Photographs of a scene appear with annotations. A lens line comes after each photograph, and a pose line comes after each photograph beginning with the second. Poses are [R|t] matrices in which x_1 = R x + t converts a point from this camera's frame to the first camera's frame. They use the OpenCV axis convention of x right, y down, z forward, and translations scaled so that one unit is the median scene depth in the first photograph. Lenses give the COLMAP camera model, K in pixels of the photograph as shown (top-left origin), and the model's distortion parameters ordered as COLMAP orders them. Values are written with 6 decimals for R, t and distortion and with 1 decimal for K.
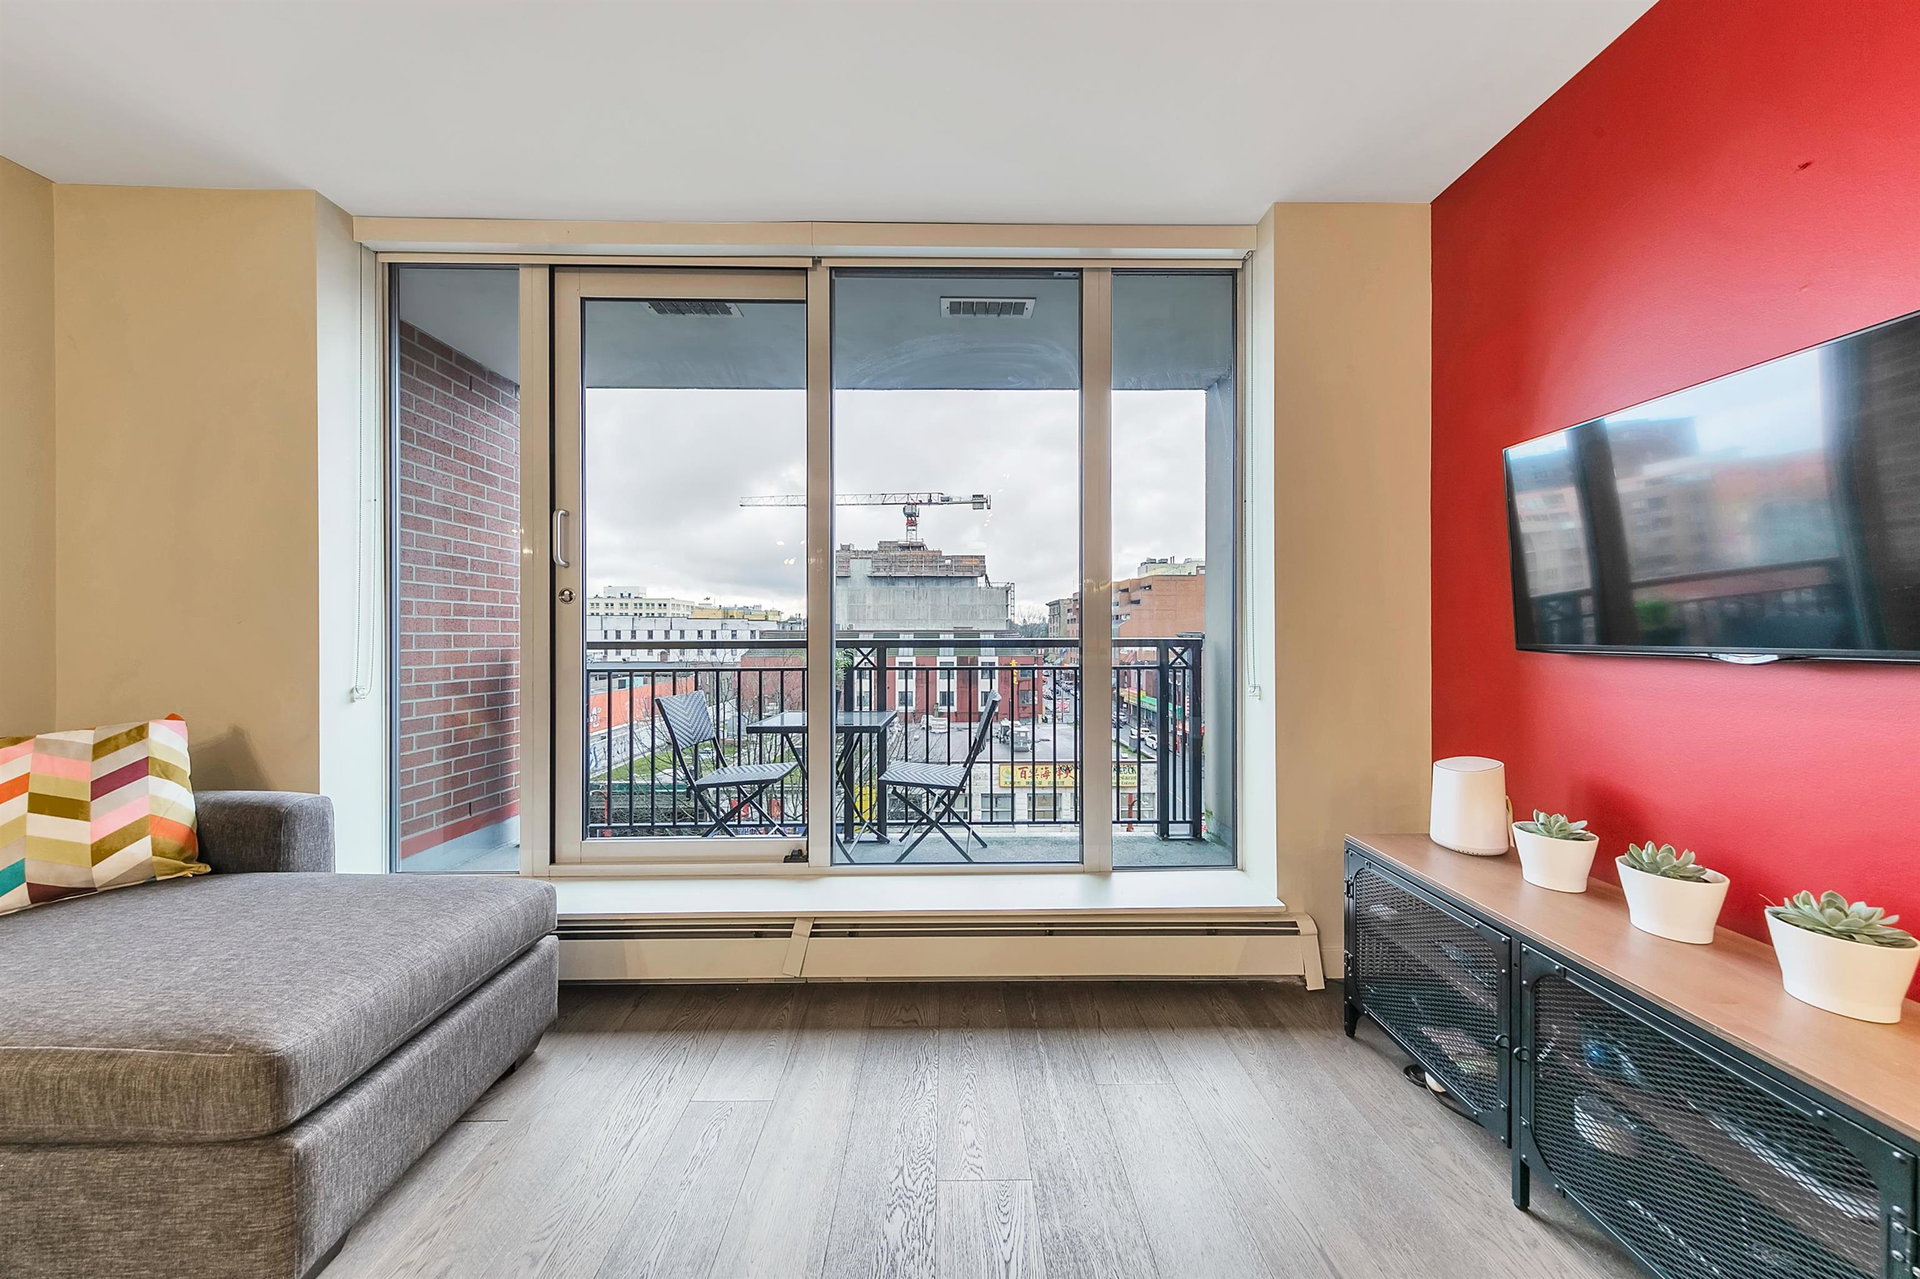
lens RADIAL K [[619.3, 0, 951.7], [0, 619.3, 633.8], [0, 0, 1]] dist [0.003480, 0.000114]
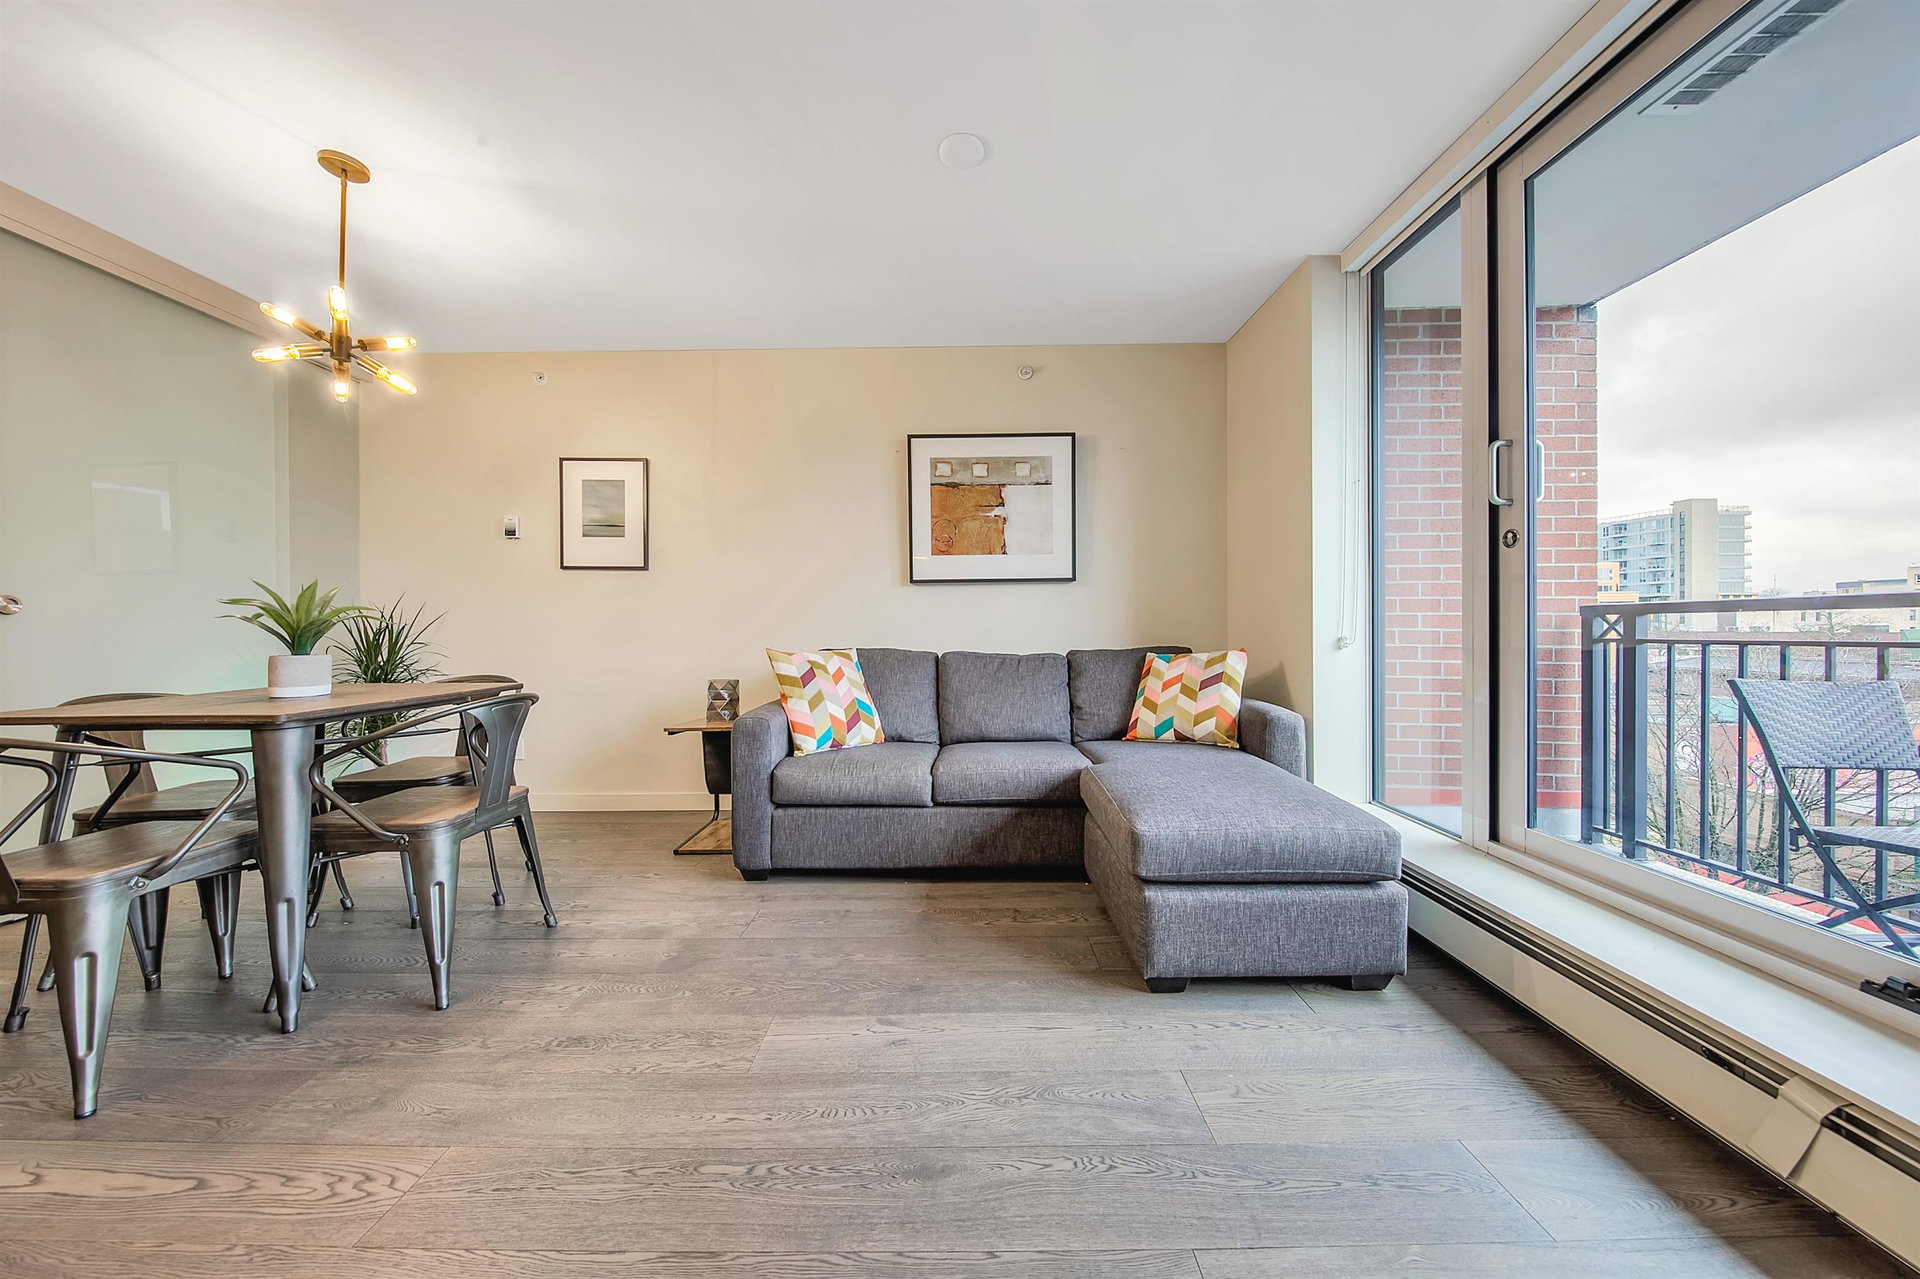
lens RADIAL K [[608.6, 0, 961.1], [0, 608.6, 634.8], [0, 0, 1]] dist [0.003772, -0.004722]
pose [[-0.016088, 0.011307, -0.999807, 0.293470], [0.005470, 0.999922, 0.011220, 0.072253], [0.999856, -0.005289, -0.016148, 0.305063]]
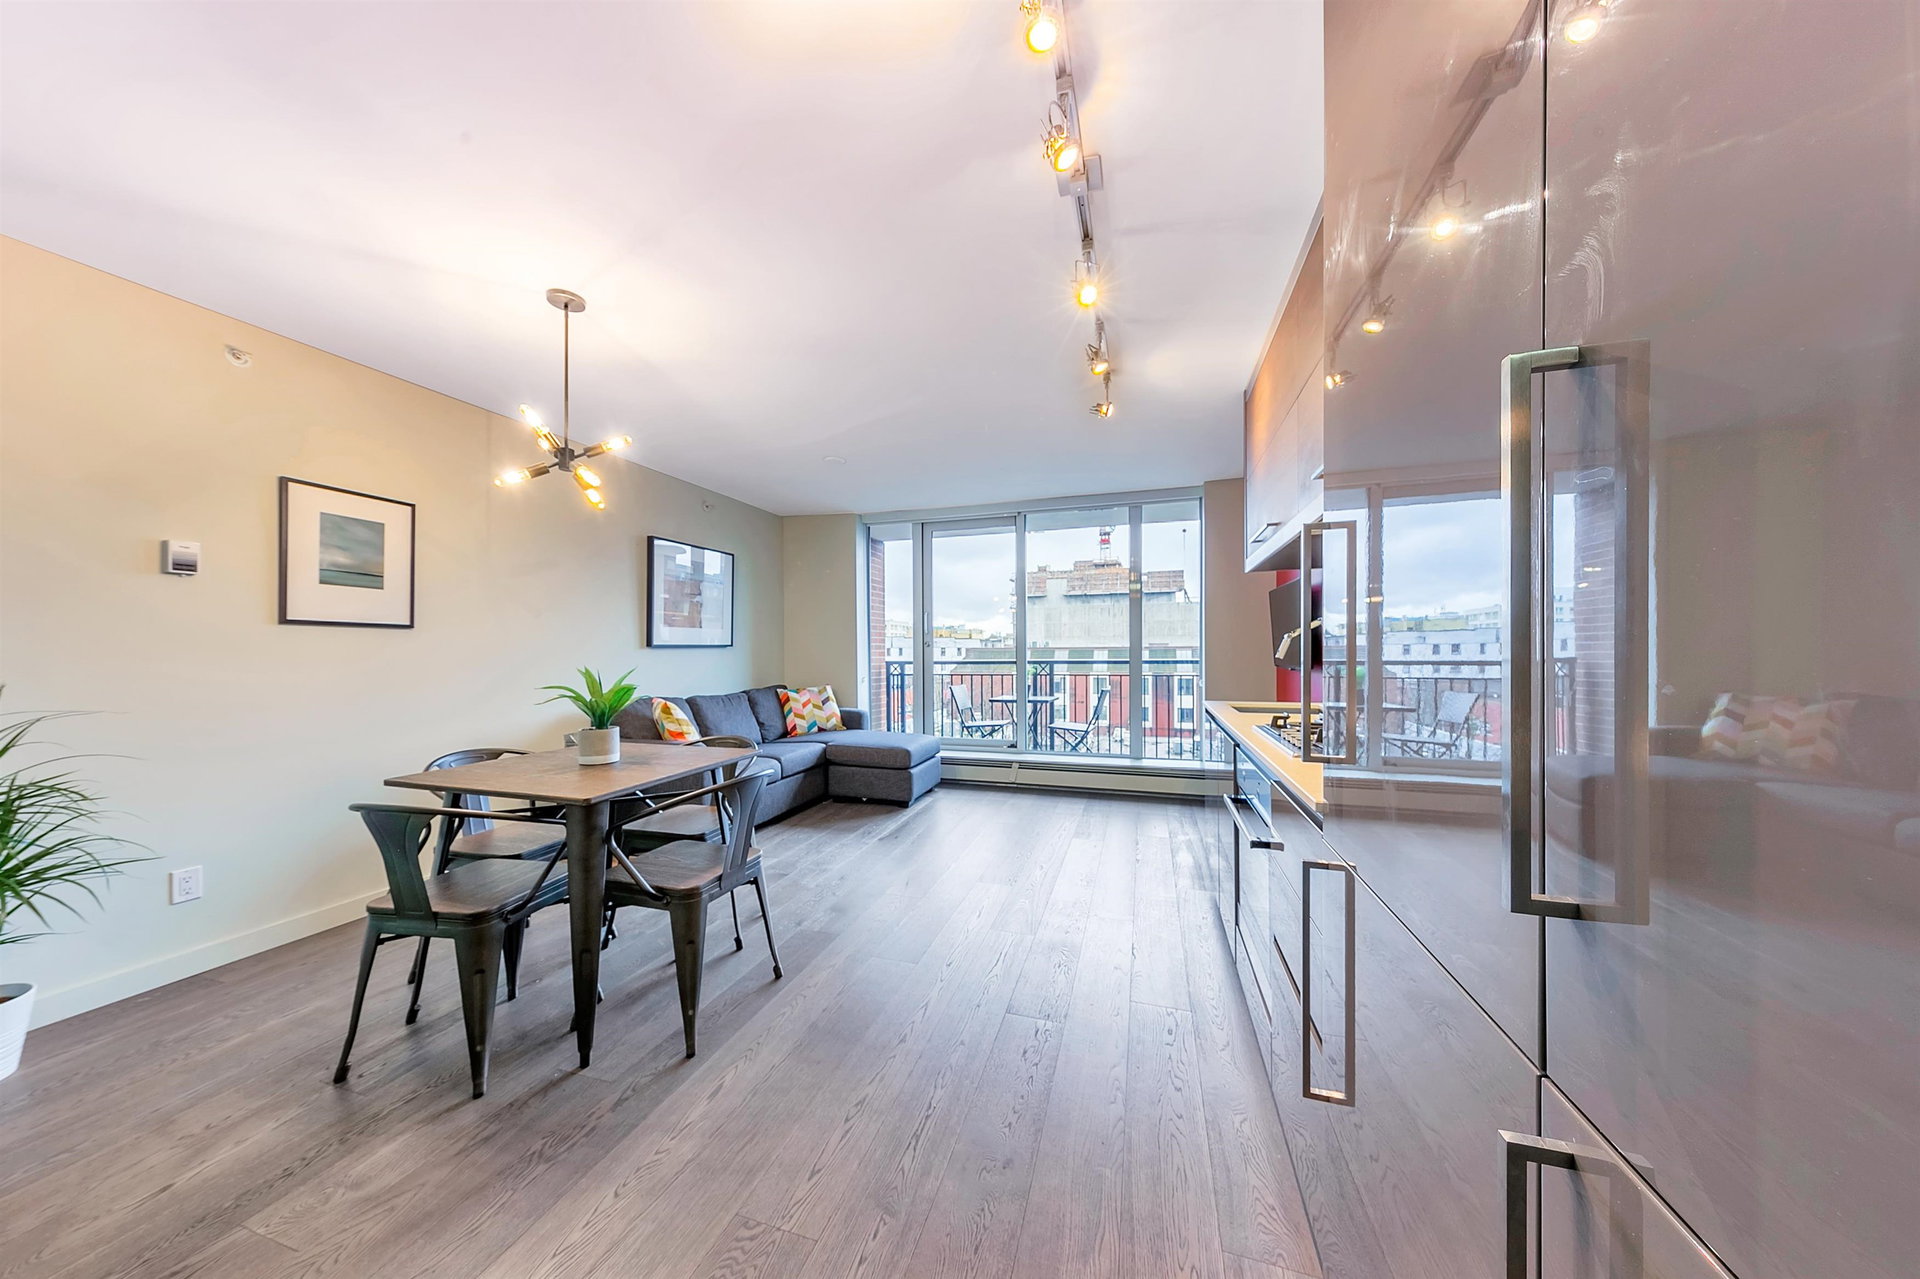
lens RADIAL K [[598.7, 0, 961.2], [0, 598.7, 650.9], [0, 0, 1]] dist [0.000537, -0.000004]
pose [[0.953757, -0.004746, -0.300542, 0.355402], [0.005099, 0.999987, 0.000387, -0.040107], [0.300536, -0.001902, 0.953768, -1.742602]]
